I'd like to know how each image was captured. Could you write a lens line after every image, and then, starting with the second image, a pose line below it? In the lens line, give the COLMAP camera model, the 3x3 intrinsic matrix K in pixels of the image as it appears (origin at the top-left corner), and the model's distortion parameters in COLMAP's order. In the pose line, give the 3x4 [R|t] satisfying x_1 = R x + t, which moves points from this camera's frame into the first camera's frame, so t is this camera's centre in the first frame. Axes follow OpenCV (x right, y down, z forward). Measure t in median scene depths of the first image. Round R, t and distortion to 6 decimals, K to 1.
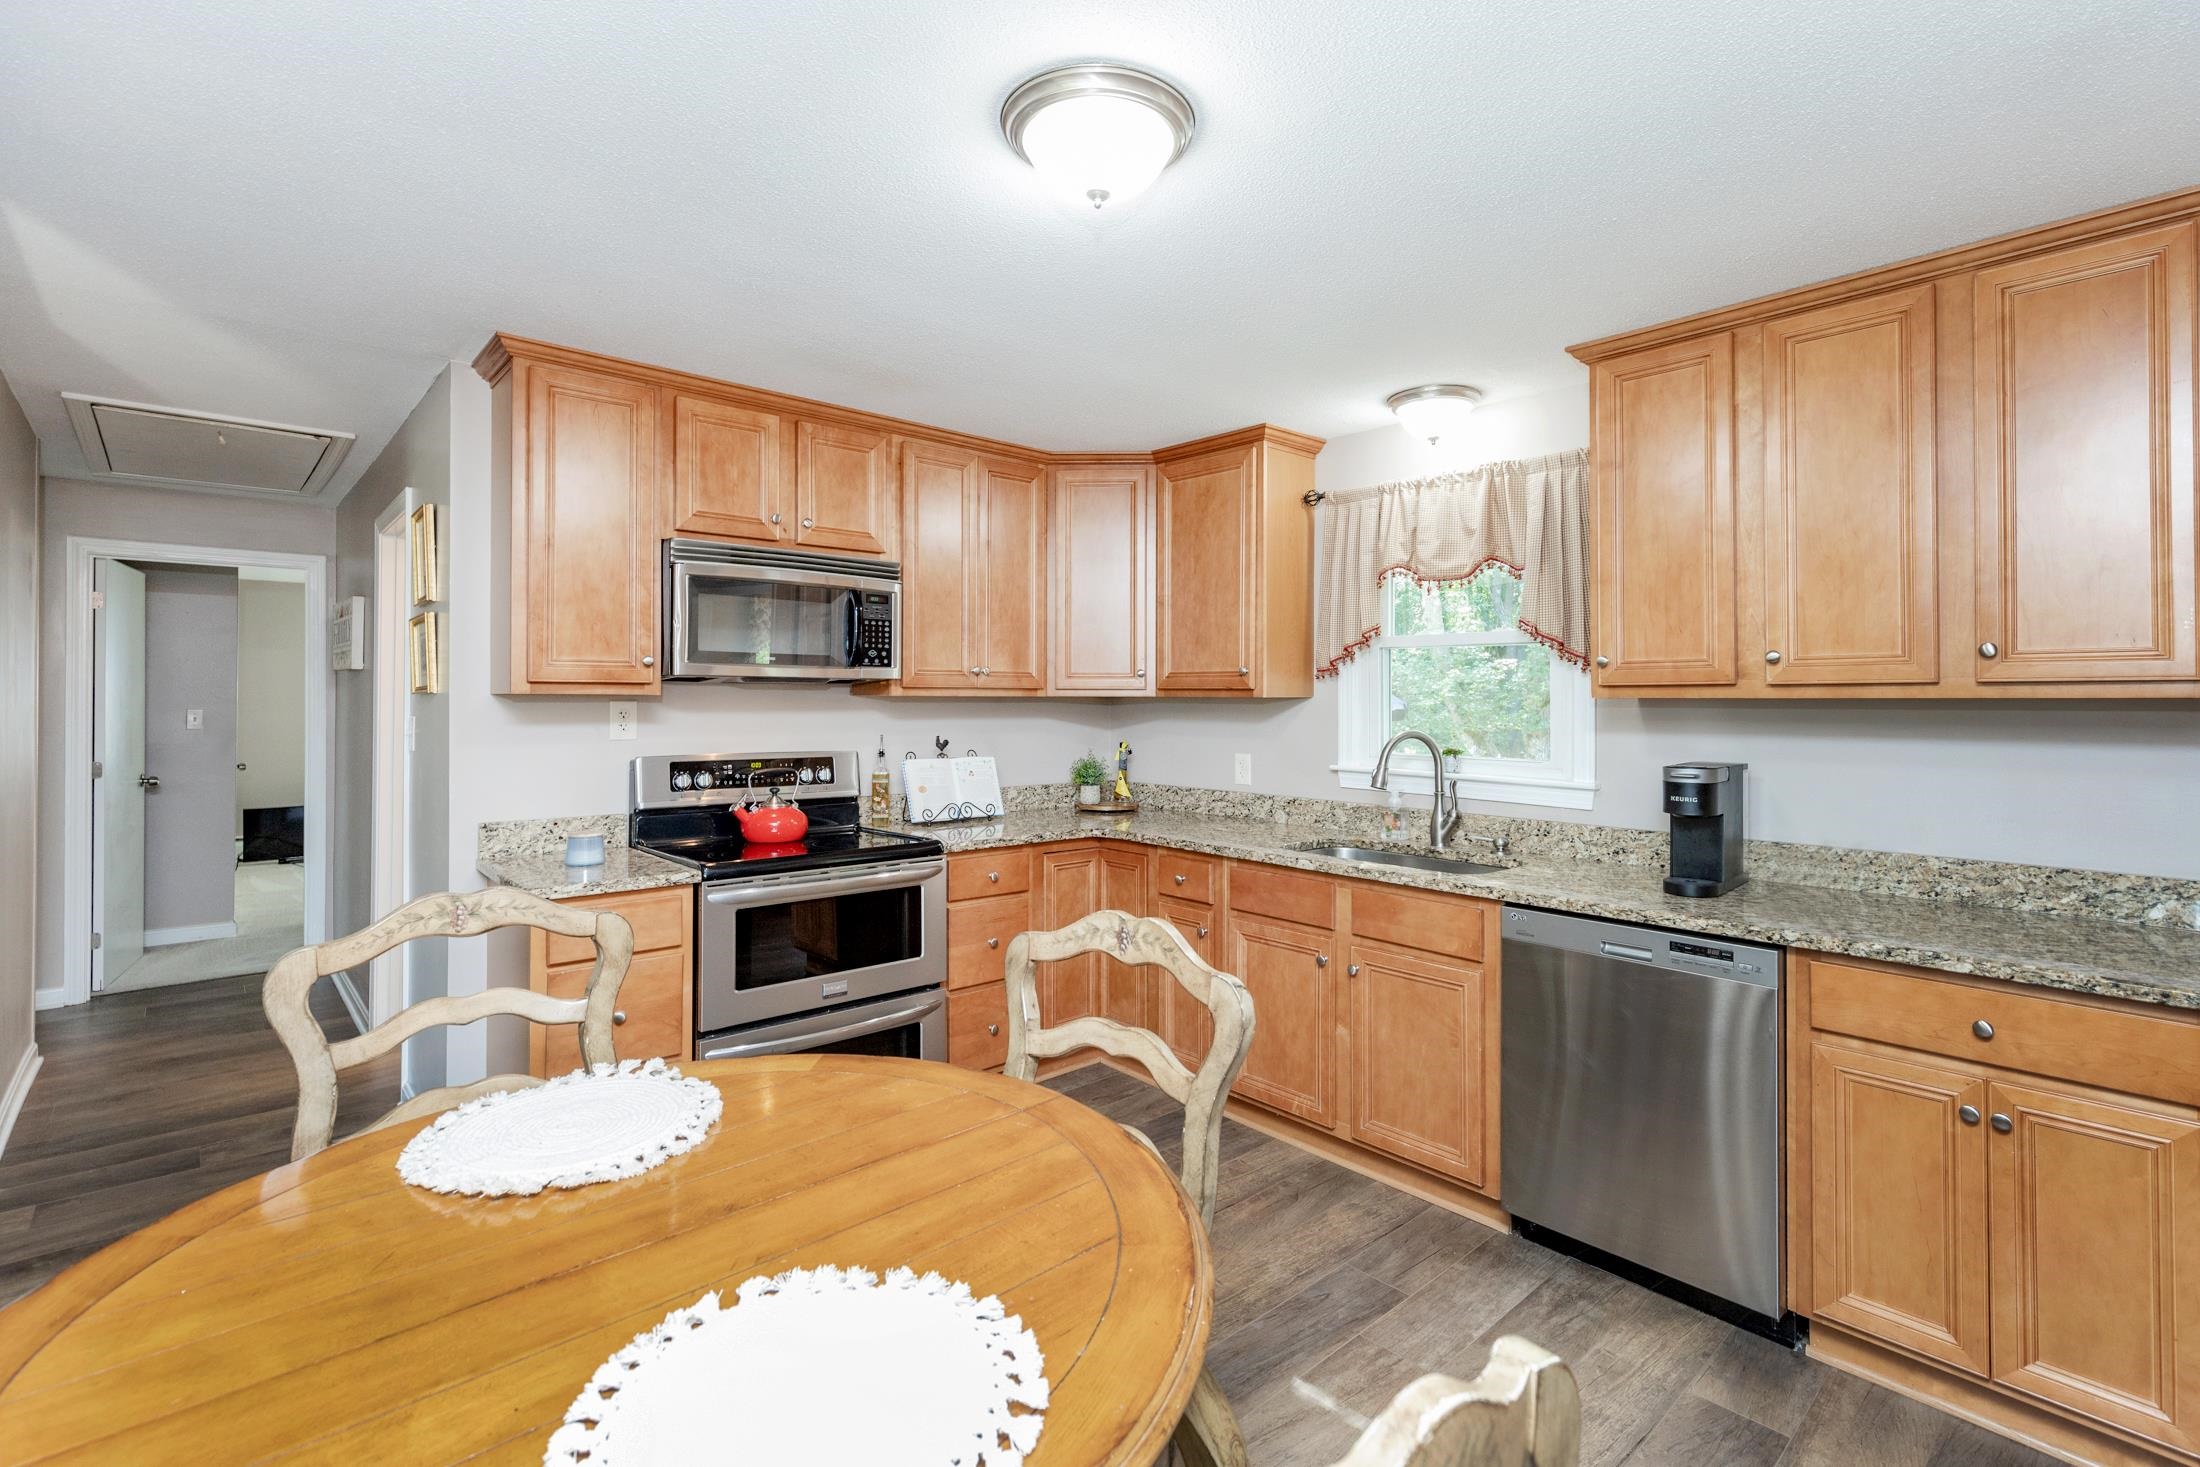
lens RADIAL K [[982.6, 0, 1151.7], [0, 982.6, 685.6], [0, 0, 1]] dist [0.012069, -0.002290]
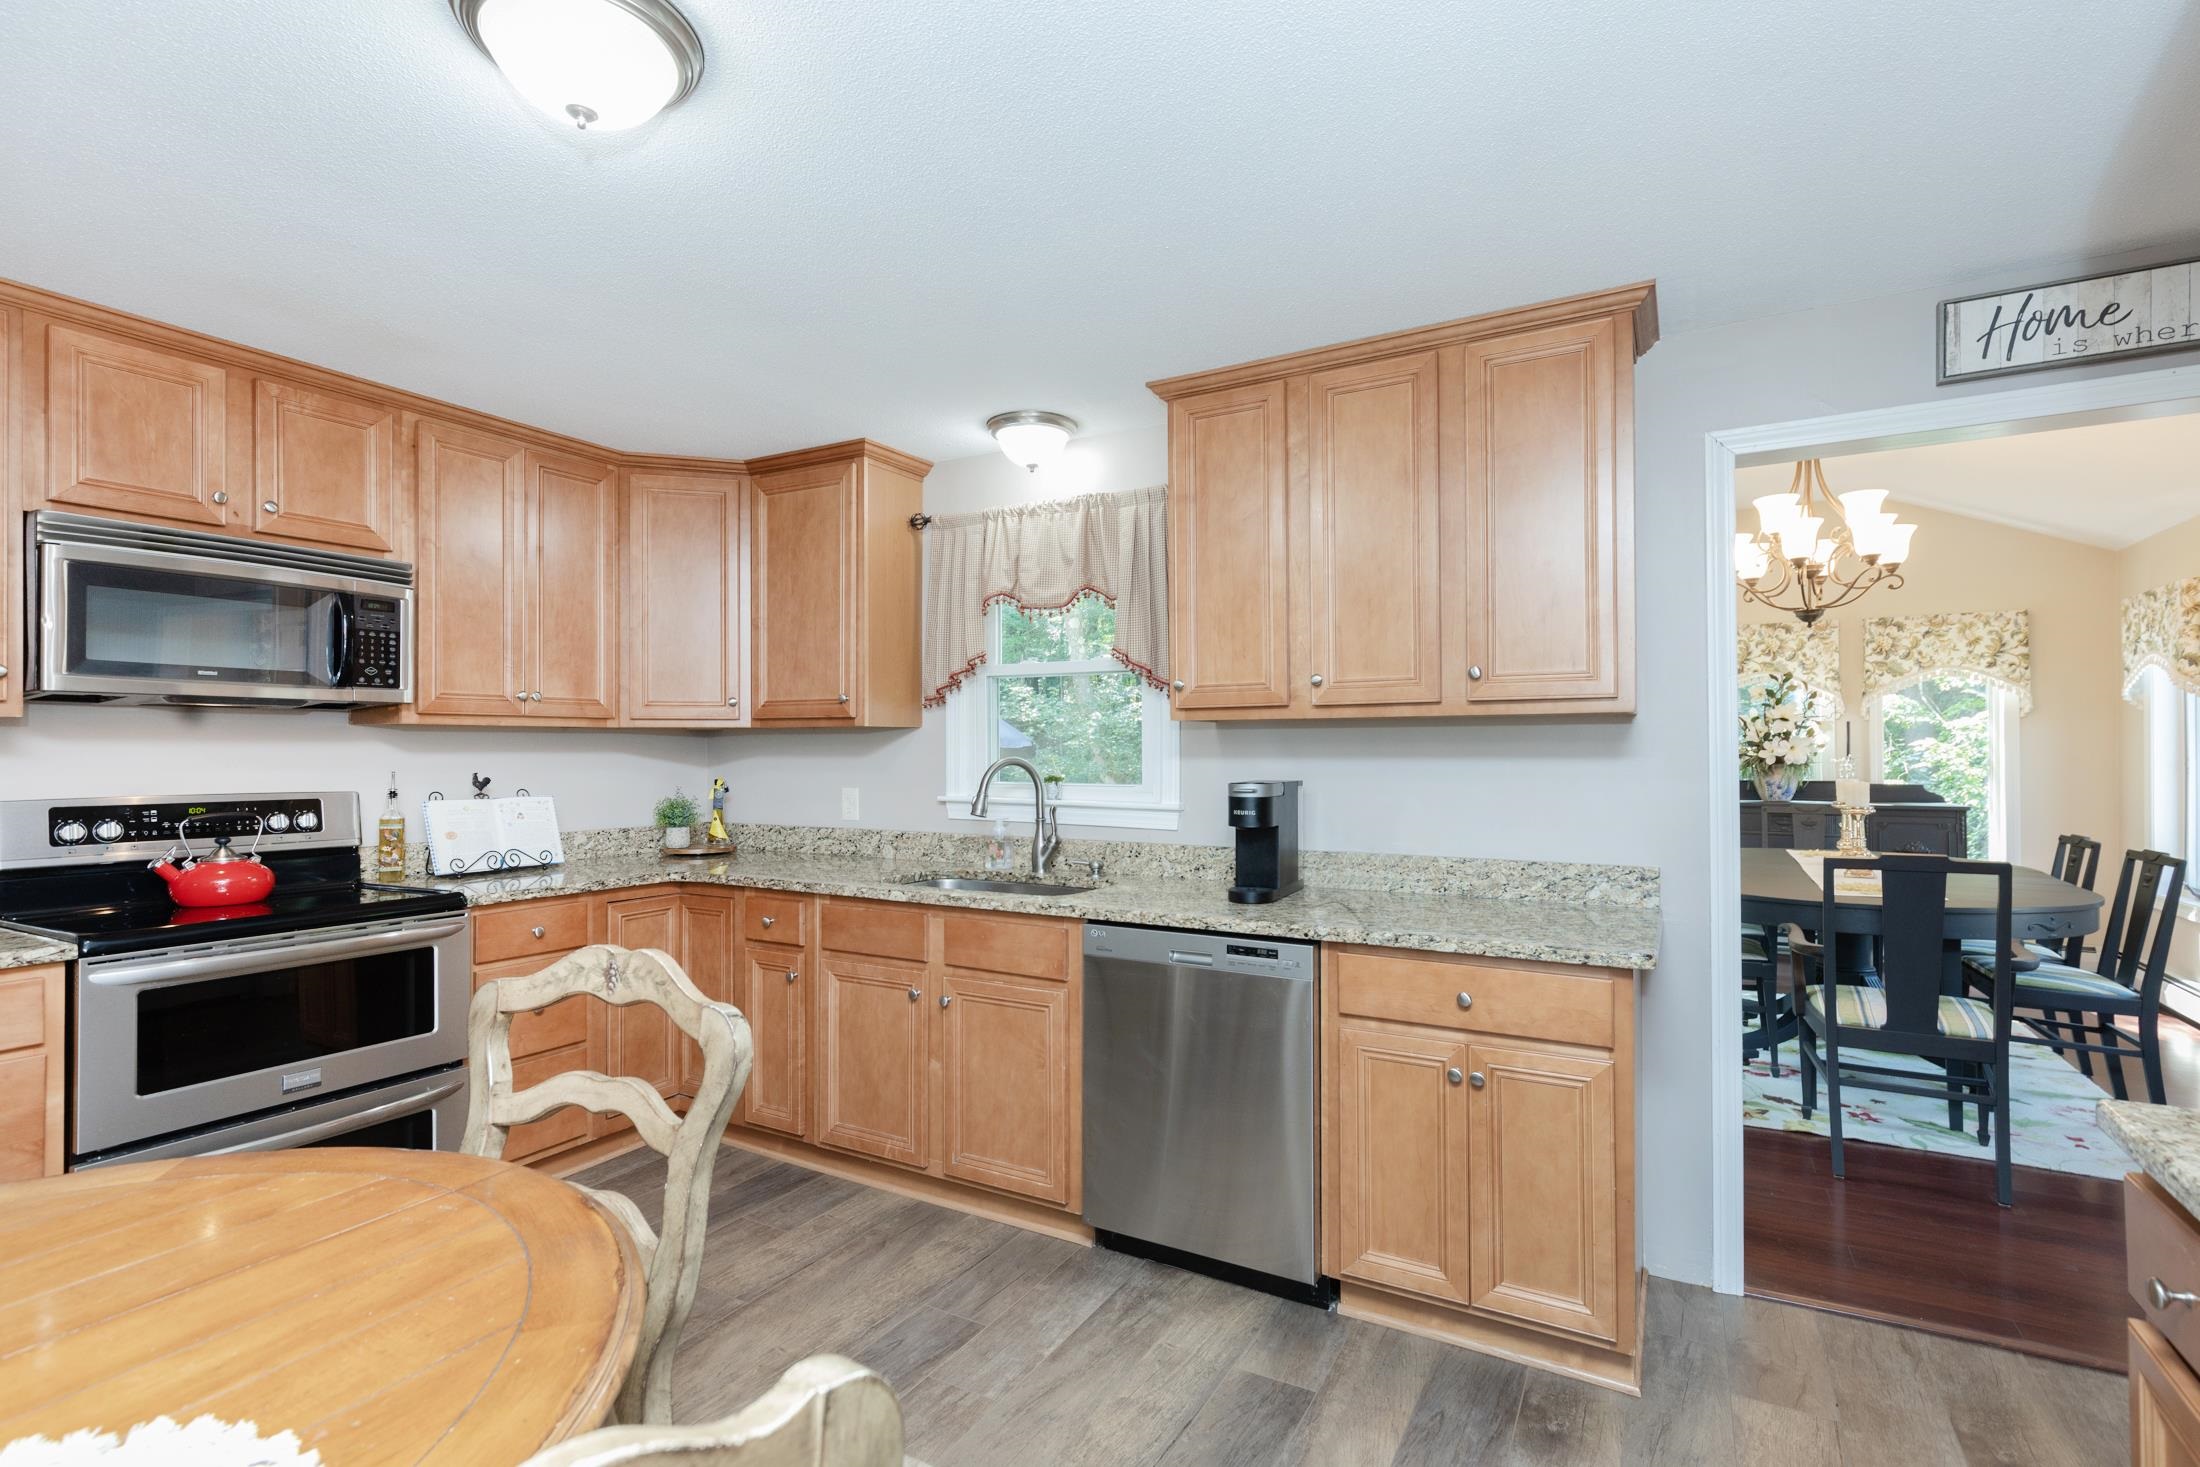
lens RADIAL K [[982.6, 0, 1112.7], [0, 982.6, 735.3], [0, 0, 1]] dist [0.012069, -0.002290]
pose [[0.954909, -0.003132, 0.296884, 0.075330], [0.002955, 0.999995, 0.001045, 0.025449], [-0.296885, -0.000121, 0.954913, 0.022923]]
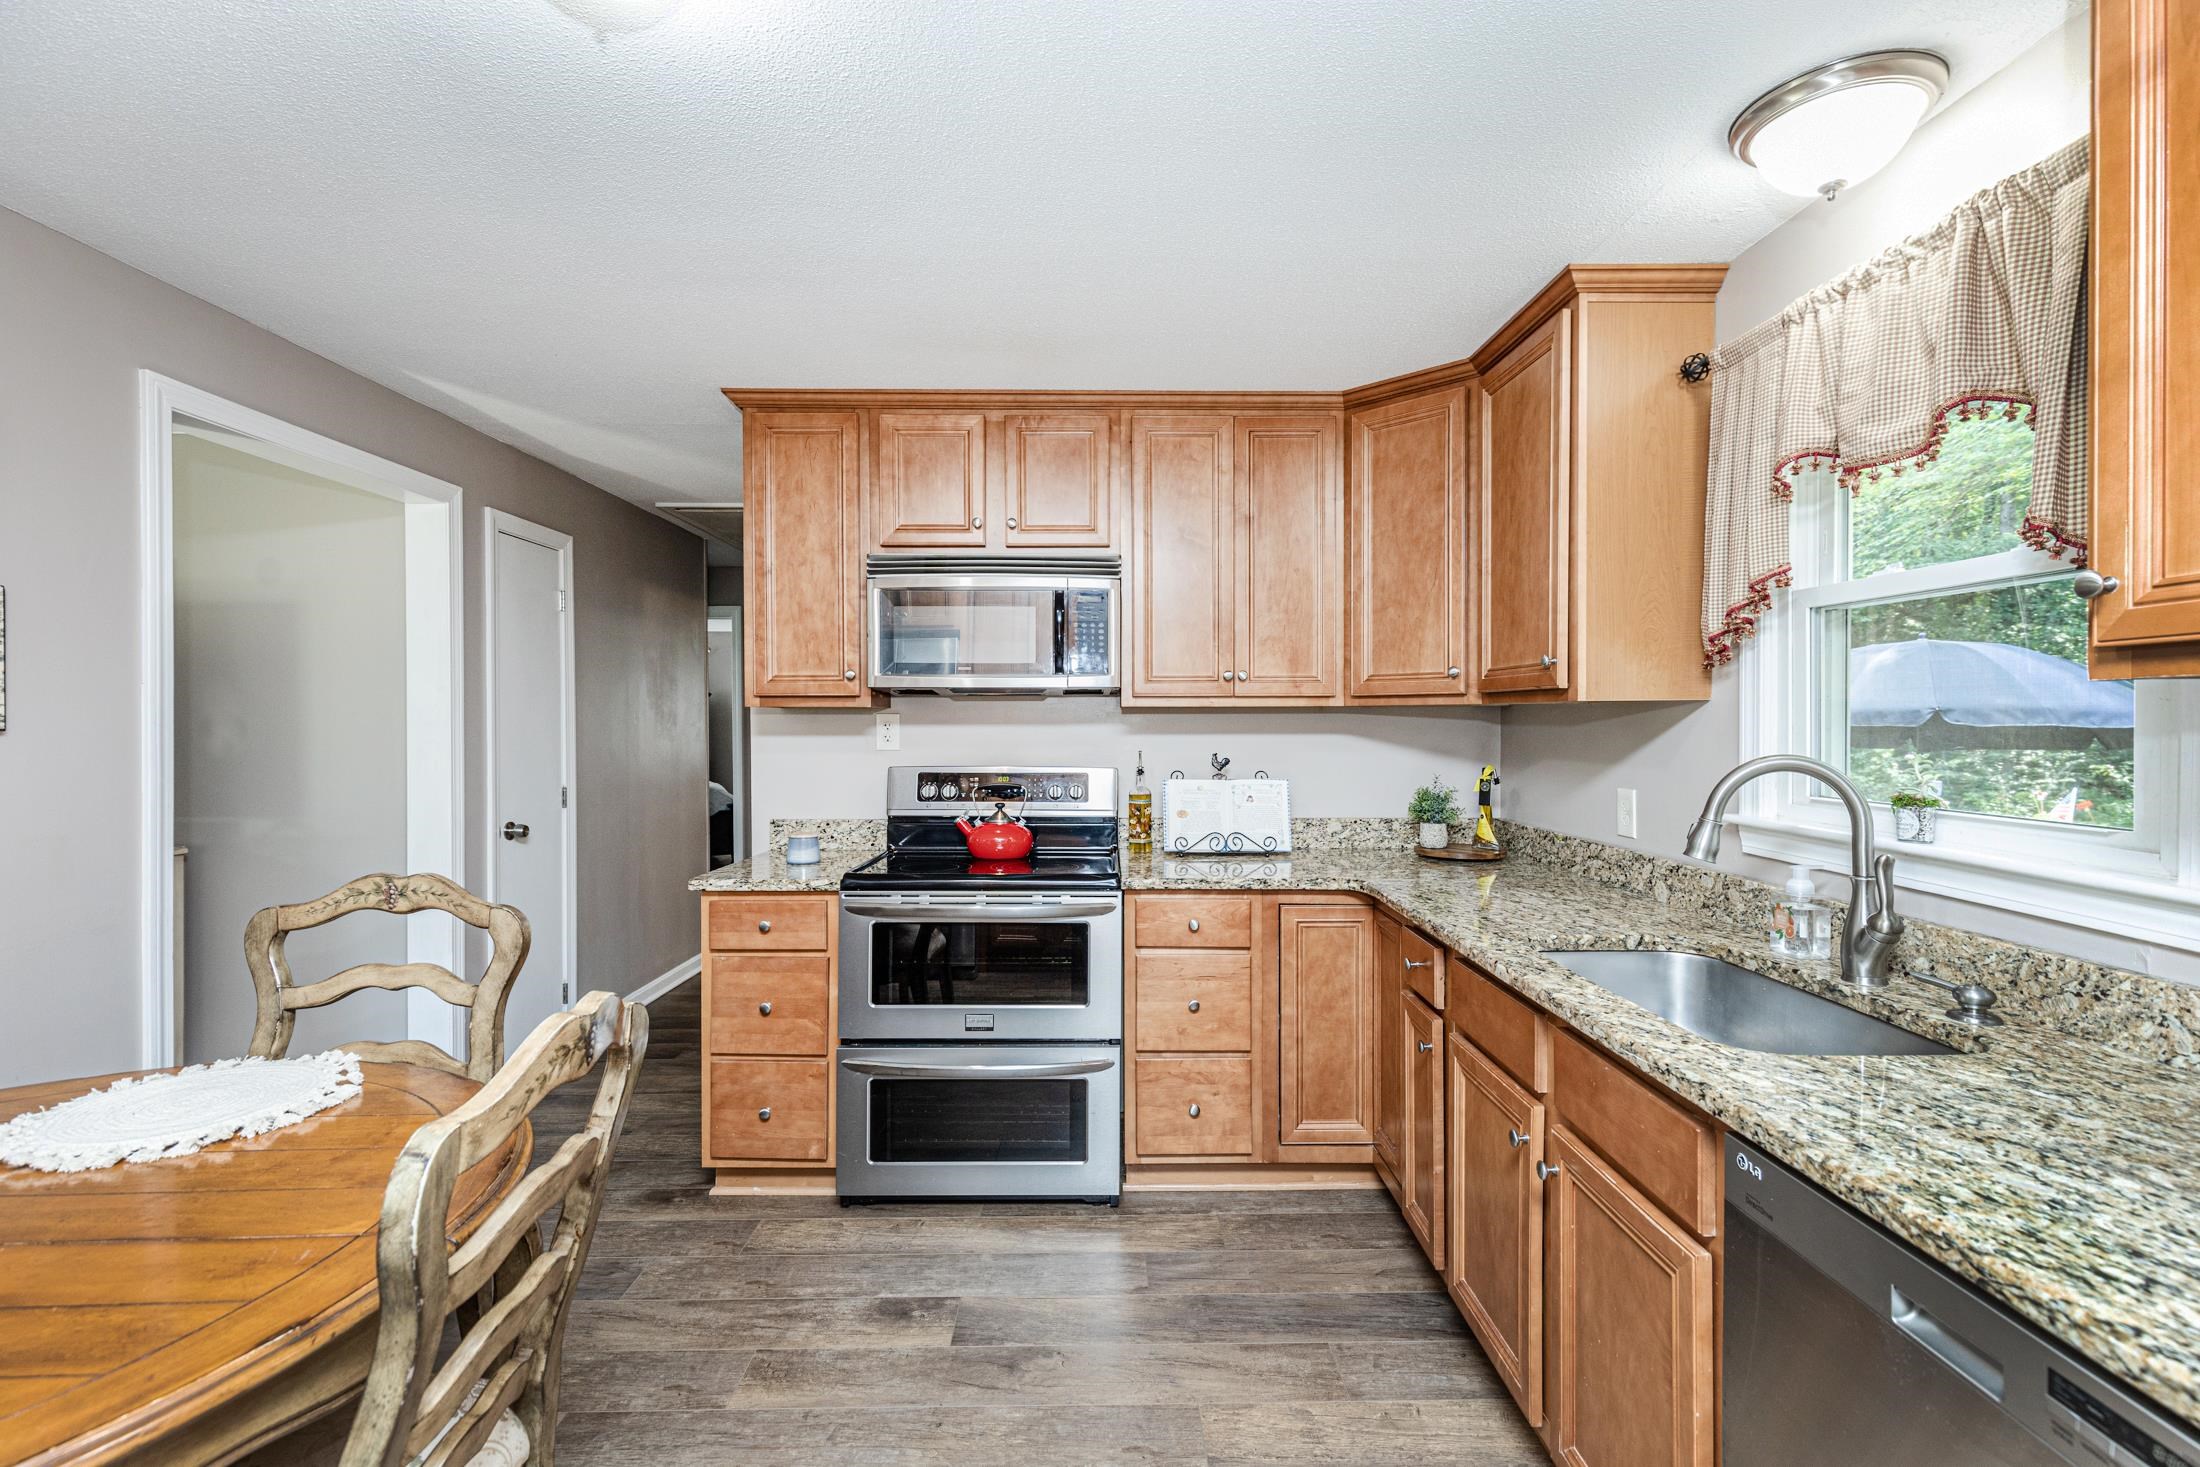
lens RADIAL K [[982.6, 0, 1140.2], [0, 982.6, 732.6], [0, 0, 1]] dist [0.012069, -0.002290]
pose [[0.746179, 0.003449, -0.665736, 0.408750], [0.013694, 0.999696, 0.020527, 0.019093], [0.665604, -0.024433, 0.745905, 0.418859]]
